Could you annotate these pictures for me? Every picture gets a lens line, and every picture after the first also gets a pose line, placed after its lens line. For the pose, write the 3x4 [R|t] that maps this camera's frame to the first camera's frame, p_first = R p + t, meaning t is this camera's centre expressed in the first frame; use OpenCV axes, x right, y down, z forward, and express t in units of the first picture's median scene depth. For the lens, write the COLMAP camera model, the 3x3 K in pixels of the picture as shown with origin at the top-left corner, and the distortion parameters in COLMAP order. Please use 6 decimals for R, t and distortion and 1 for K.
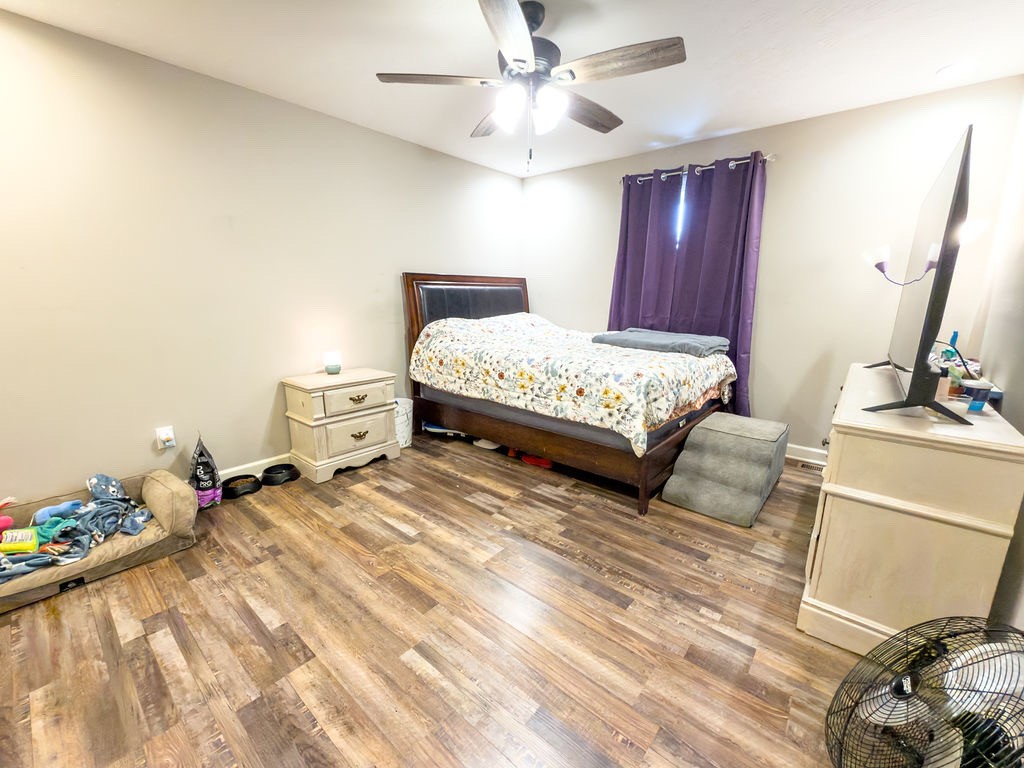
lens RADIAL K [[419.6, 0, 512.0], [0, 419.6, 384.0], [0, 0, 1]] dist [-0.005412, -0.000102]
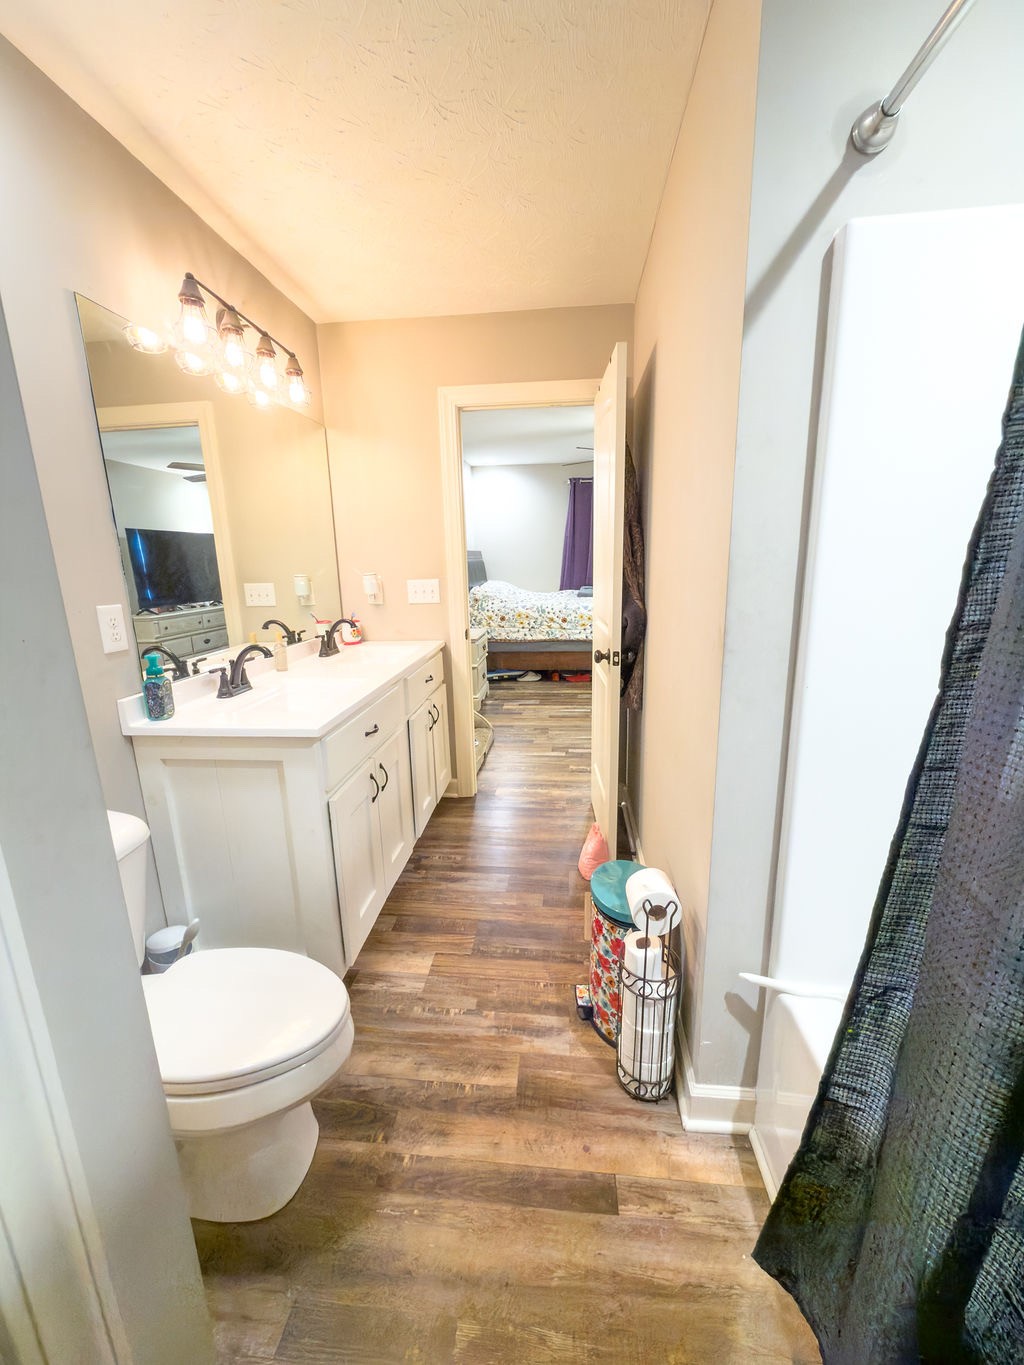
lens RADIAL K [[547.4, 0, 512.0], [0, 547.4, 682.5], [0, 0, 1]] dist [-0.001609, 0.000170]
pose [[0.822081, -0.151064, 0.548966, -1.188873], [0.147116, 0.987777, 0.051508, 0.065900], [-0.550037, 0.038418, 0.834256, -0.461668]]
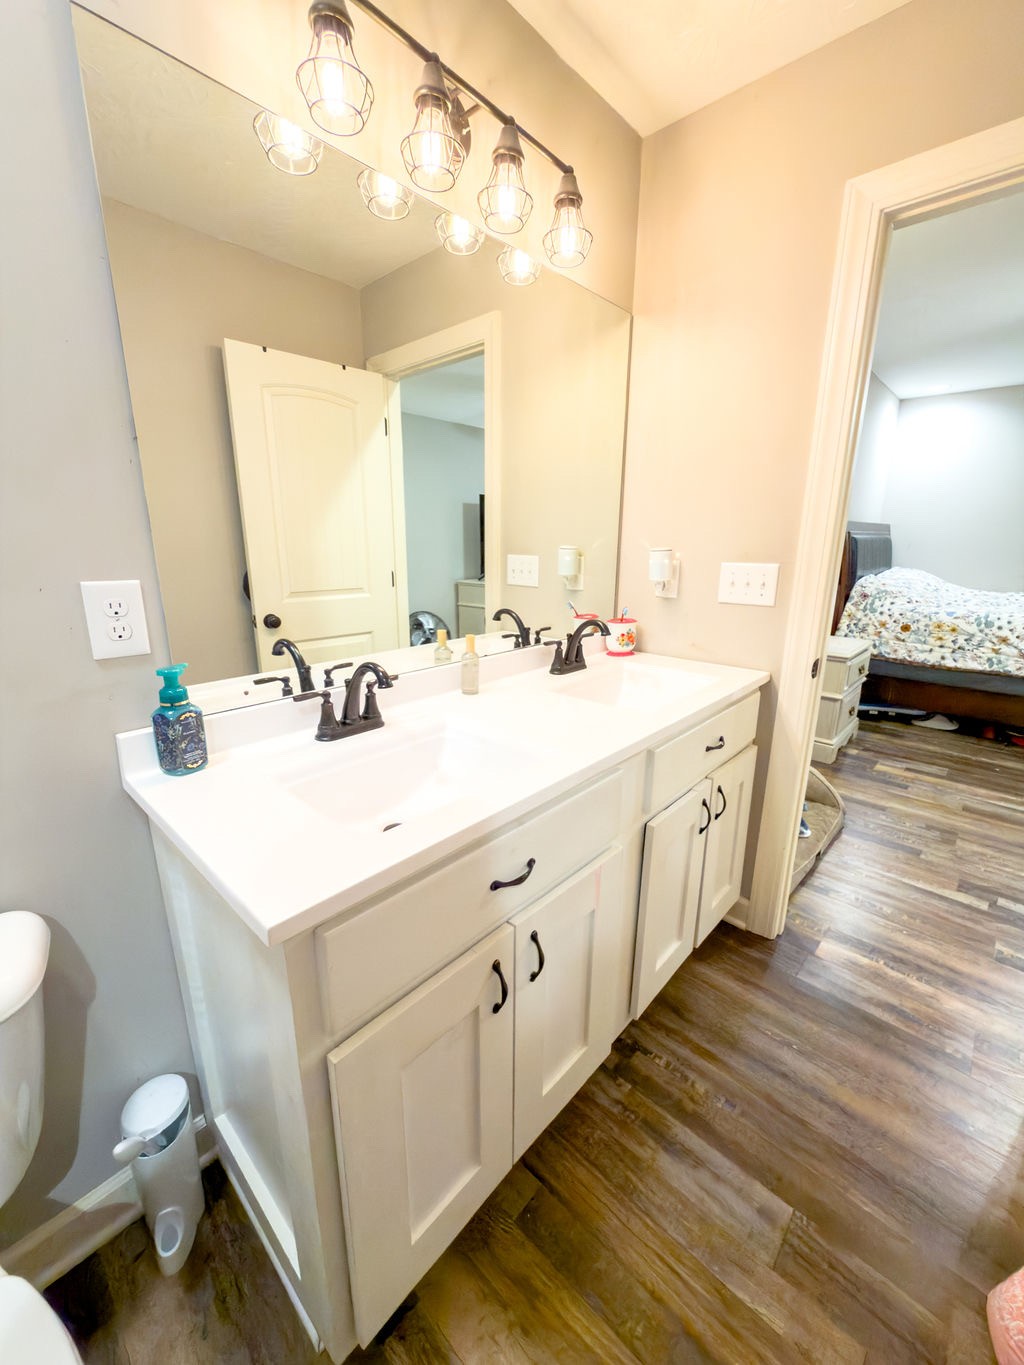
lens RADIAL K [[547.4, 0, 512.0], [0, 547.4, 682.5], [0, 0, 1]] dist [-0.001609, 0.000170]
pose [[0.999091, 0.009769, -0.041495, -0.984993], [-0.007680, 0.998710, 0.050196, 0.010514], [0.041932, -0.049832, 0.997877, -0.159251]]
